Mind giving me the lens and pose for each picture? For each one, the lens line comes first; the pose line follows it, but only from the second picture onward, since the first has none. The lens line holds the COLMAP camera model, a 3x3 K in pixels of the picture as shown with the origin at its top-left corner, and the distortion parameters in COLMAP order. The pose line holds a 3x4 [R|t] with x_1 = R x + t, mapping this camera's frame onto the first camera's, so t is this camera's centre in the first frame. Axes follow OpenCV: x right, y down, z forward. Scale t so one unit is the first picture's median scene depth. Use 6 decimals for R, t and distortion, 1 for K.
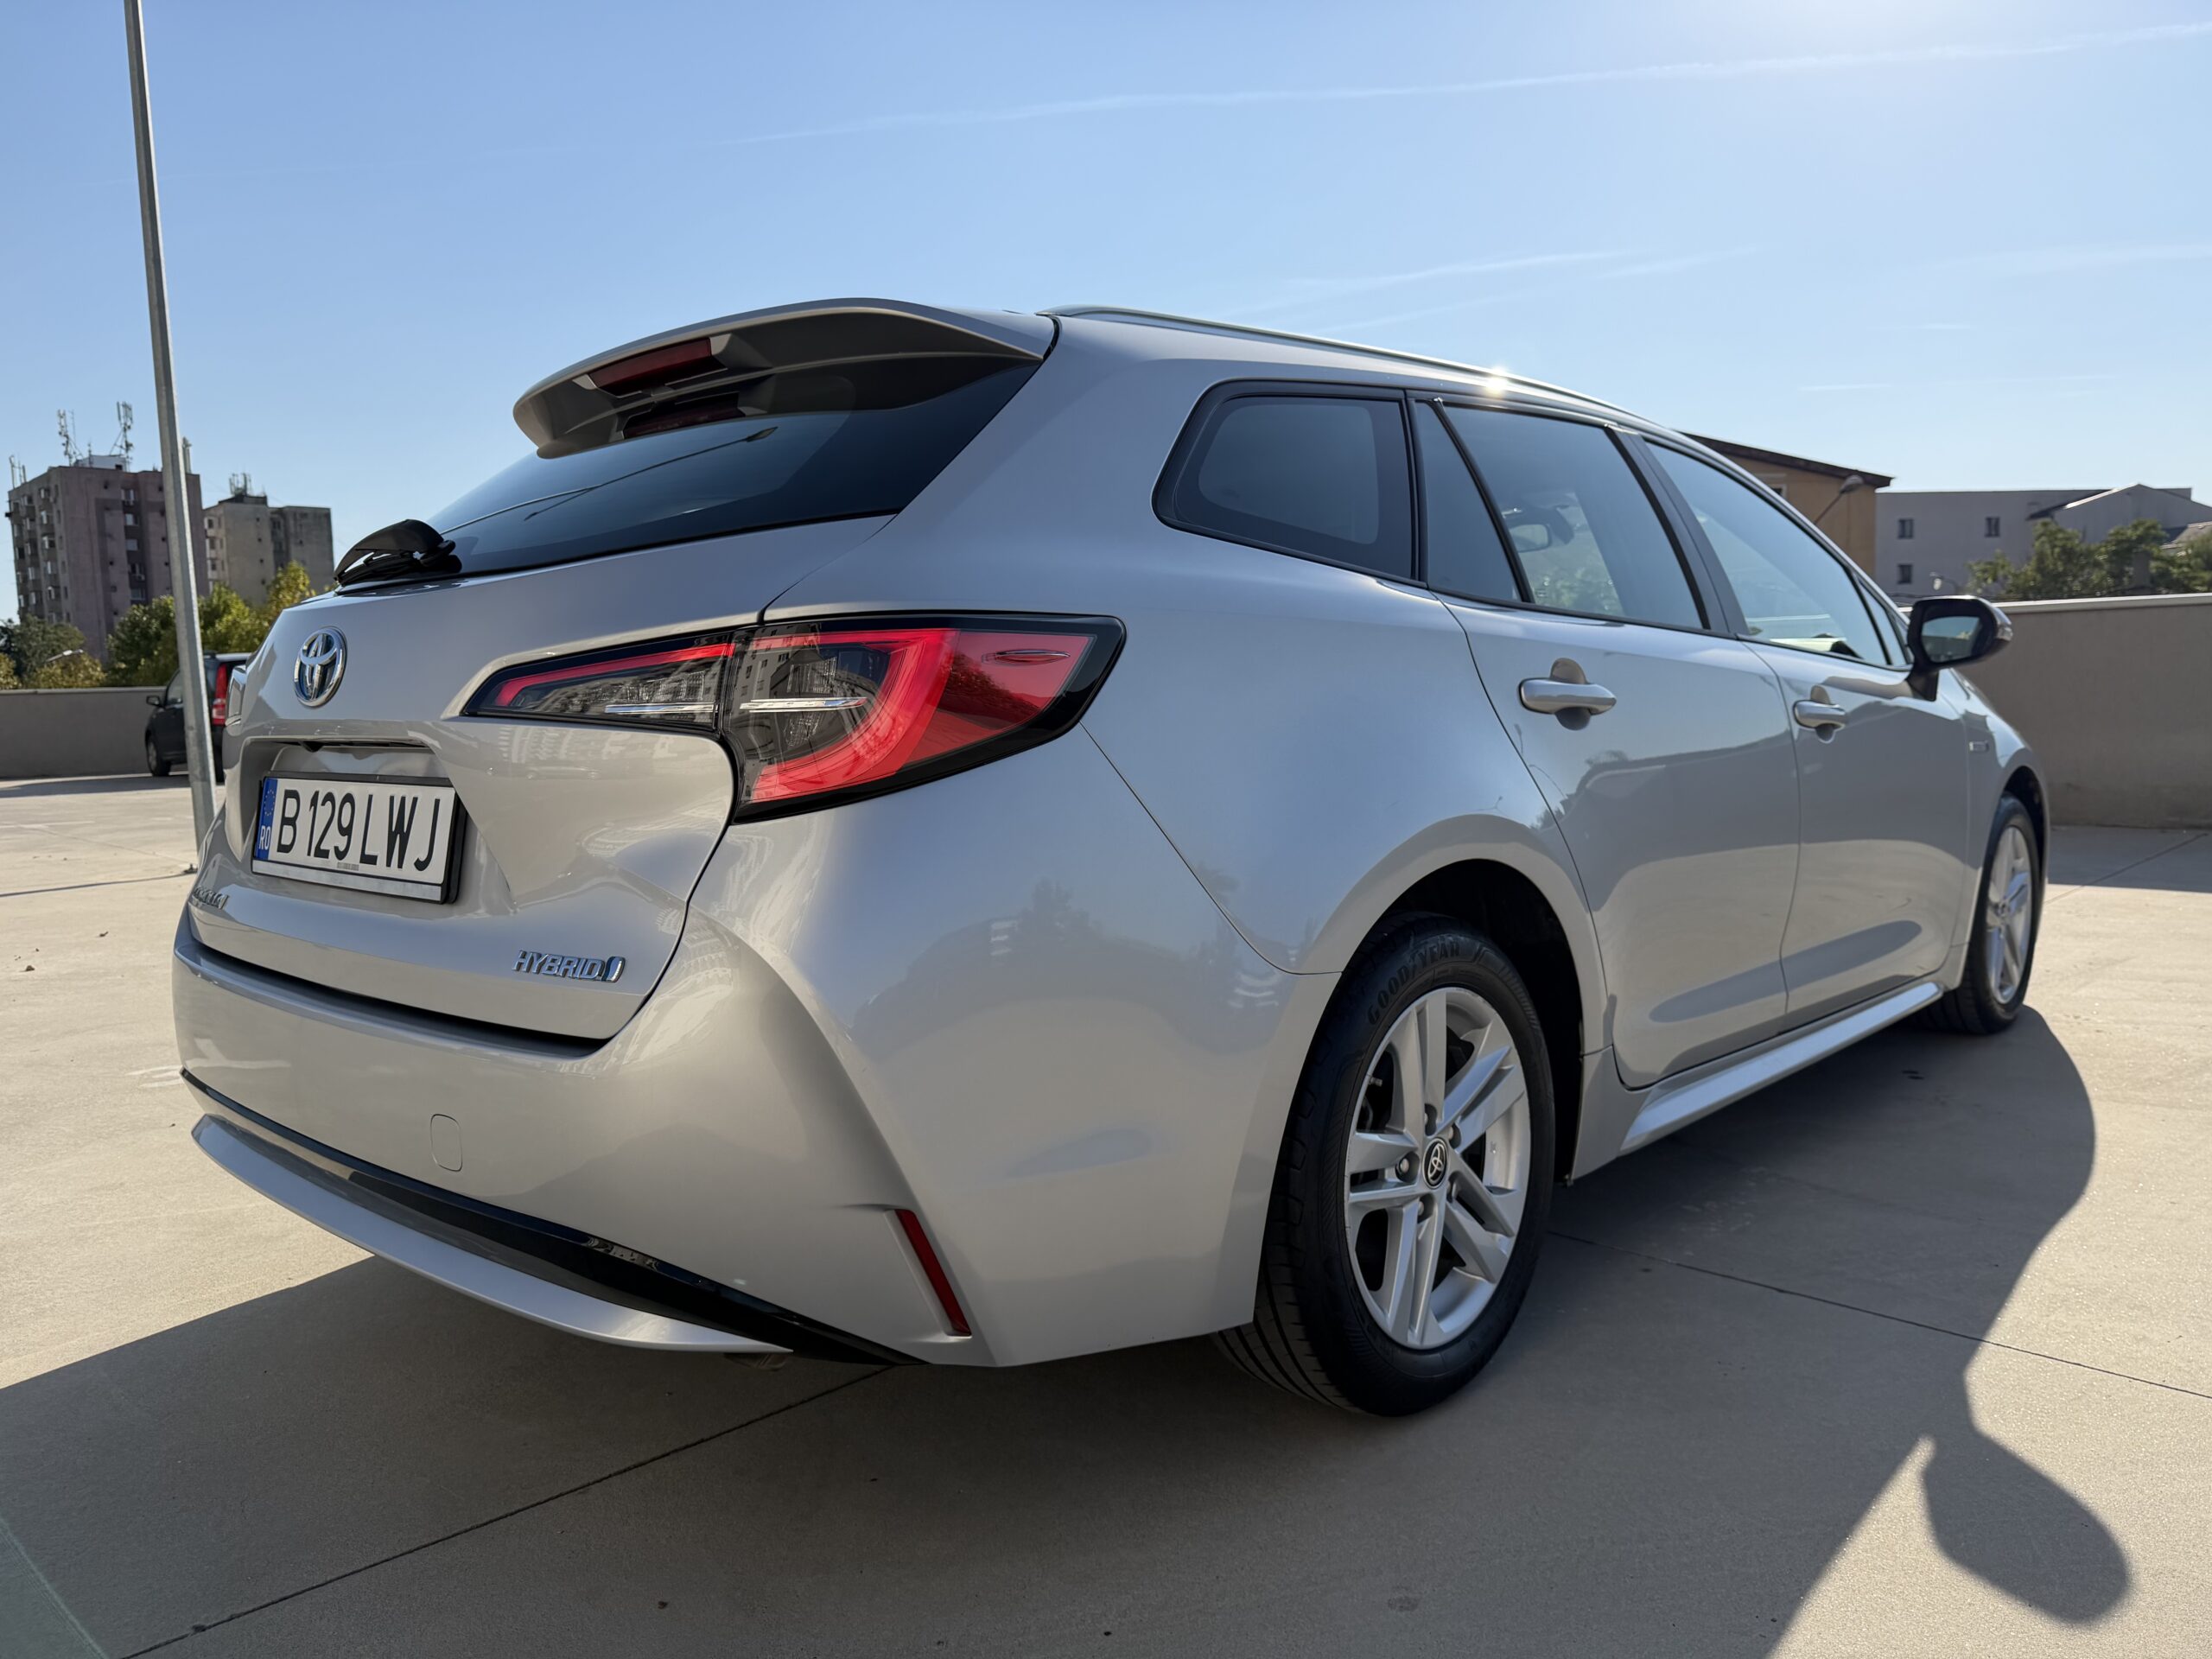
lens RADIAL K [[1628.0, 0, 1106.0], [0, 1628.0, 829.5], [0, 0, 1]] dist [0.032823, -0.025045]
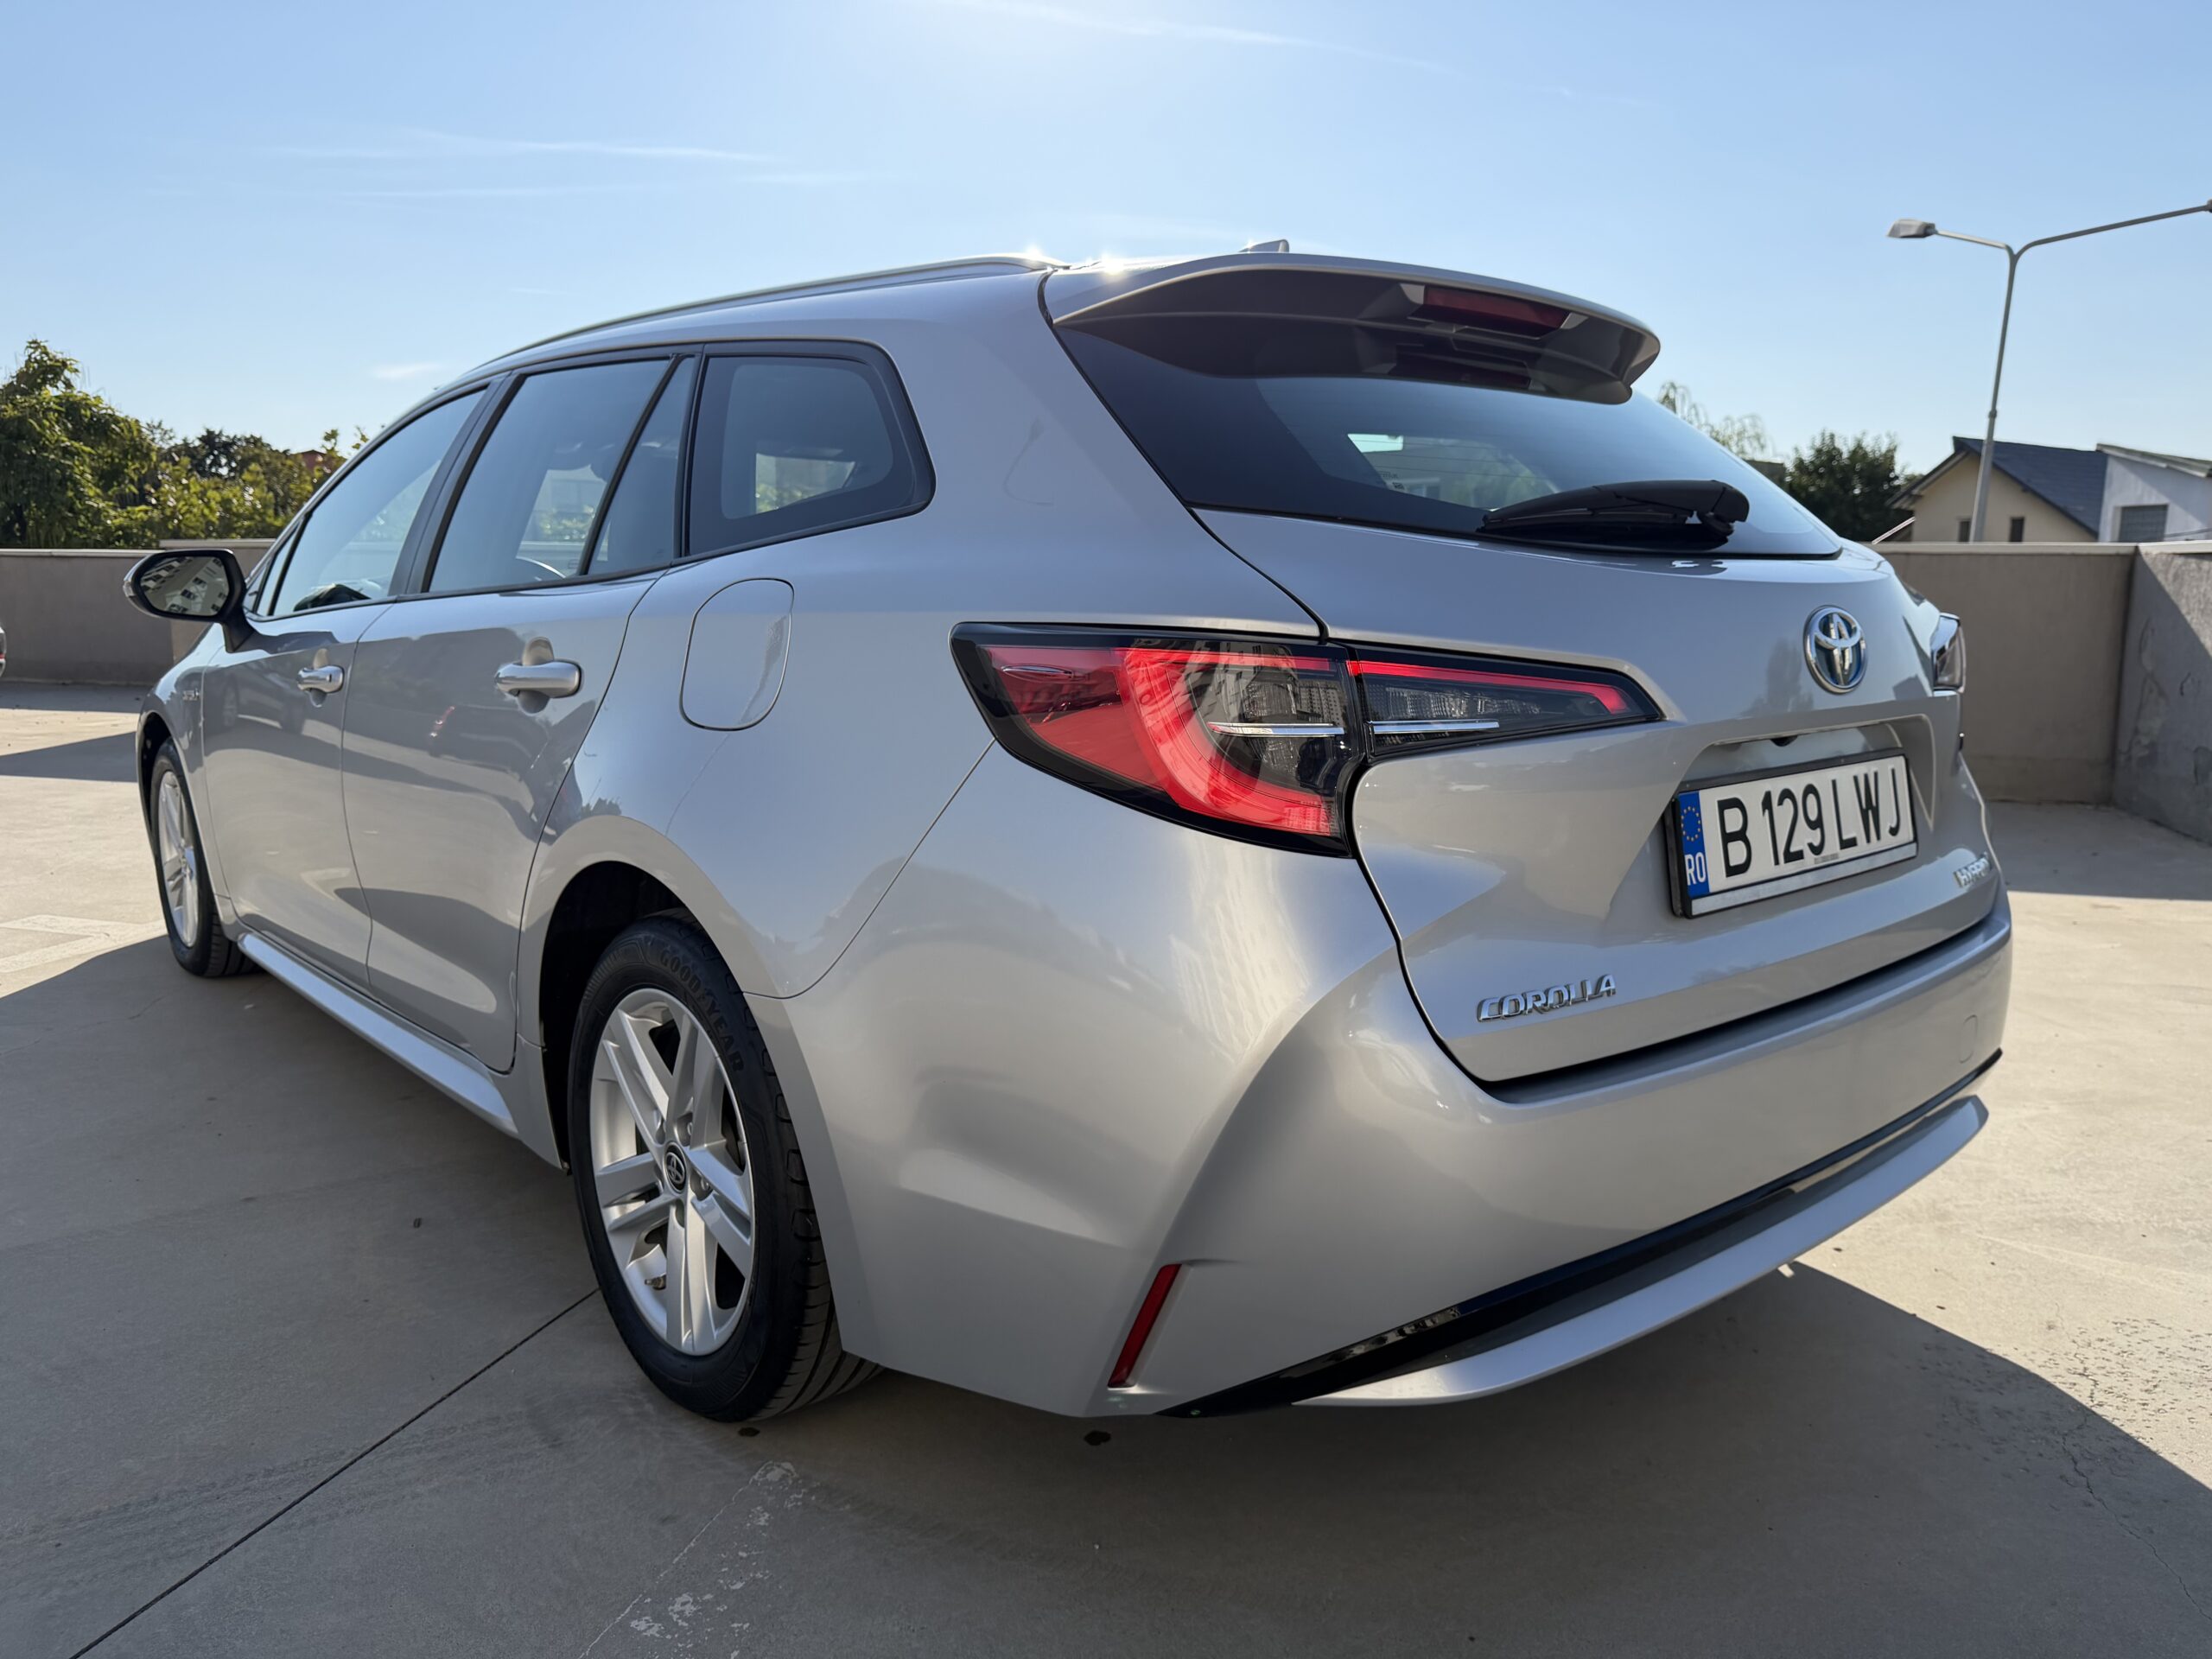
lens RADIAL K [[1628.0, 0, 1106.0], [0, 1628.0, 829.5], [0, 0, 1]] dist [0.032823, -0.025045]
pose [[0.086531, -0.126924, 0.988131, -1.431187], [0.084042, 0.989246, 0.119708, -0.143012], [-0.992698, 0.072687, 0.096267, 1.316495]]
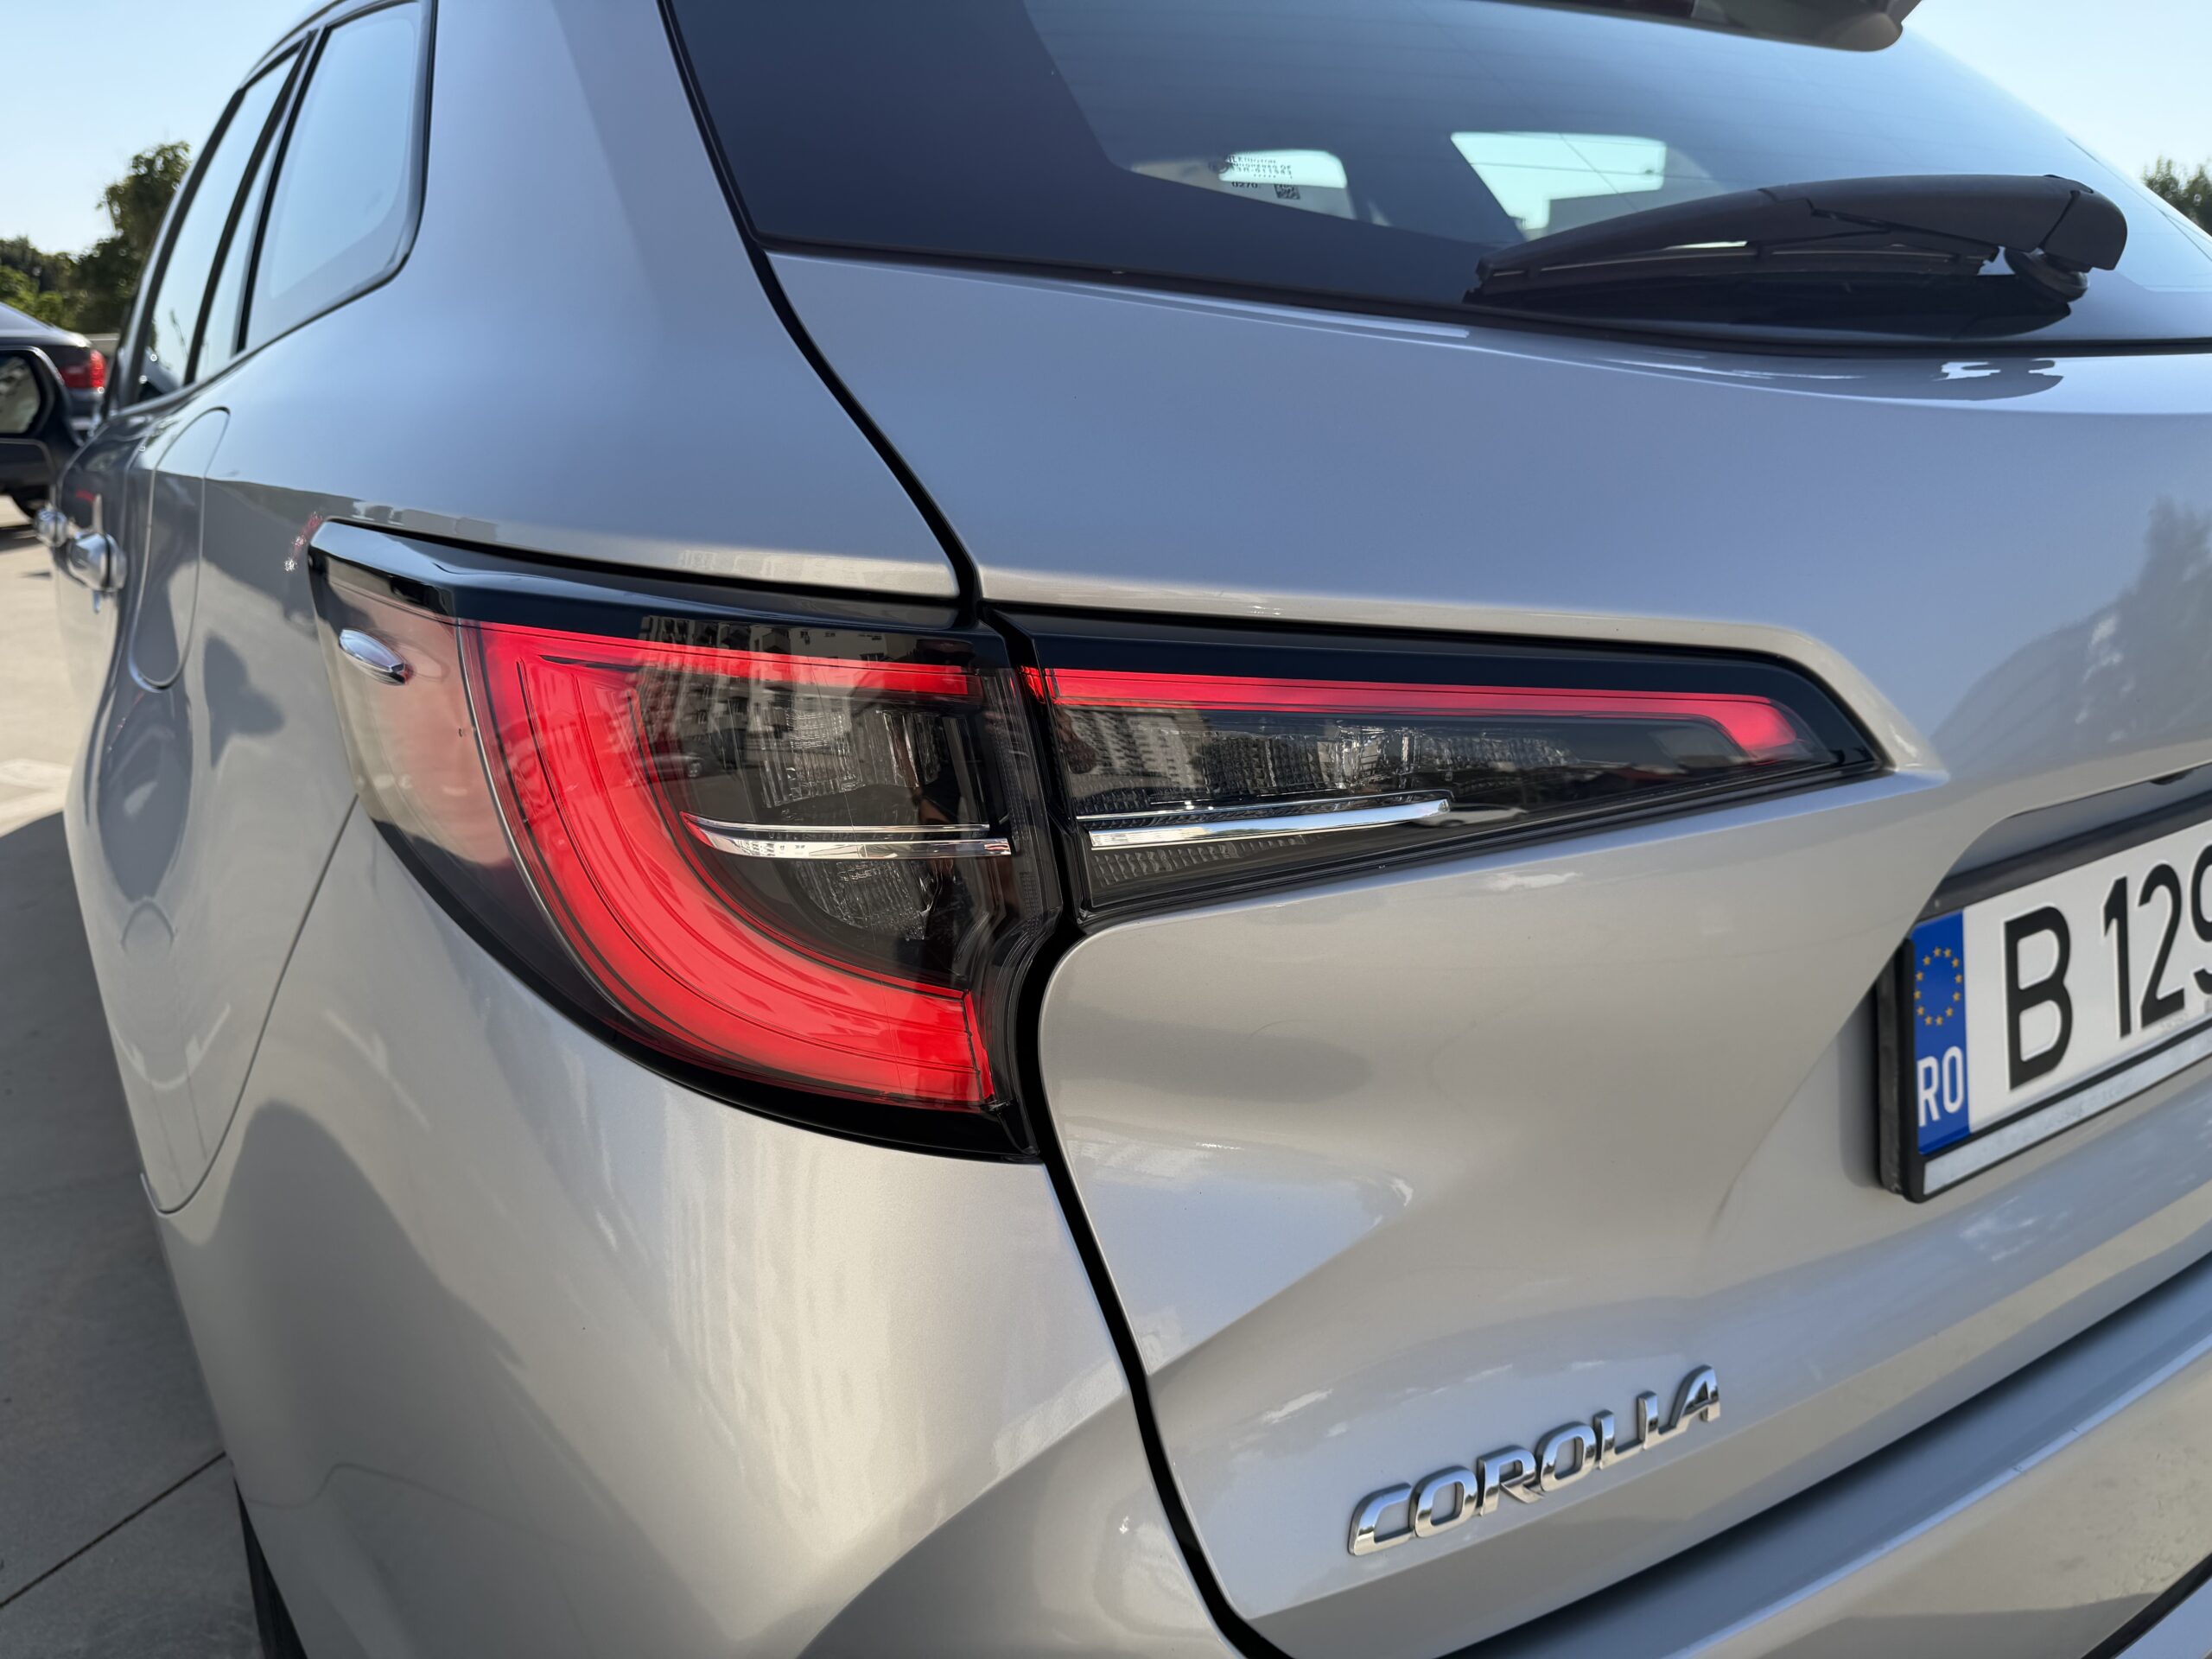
lens RADIAL K [[1676.4, 0, 1120.0], [0, 1676.4, 842.1], [0, 0, 1]] dist [-0.023629, 0.000308]
pose [[0.211126, -0.261644, 0.941790, -0.949520], [0.091537, 0.964567, 0.247452, -0.161311], [-0.973163, 0.033965, 0.227596, 1.188930]]
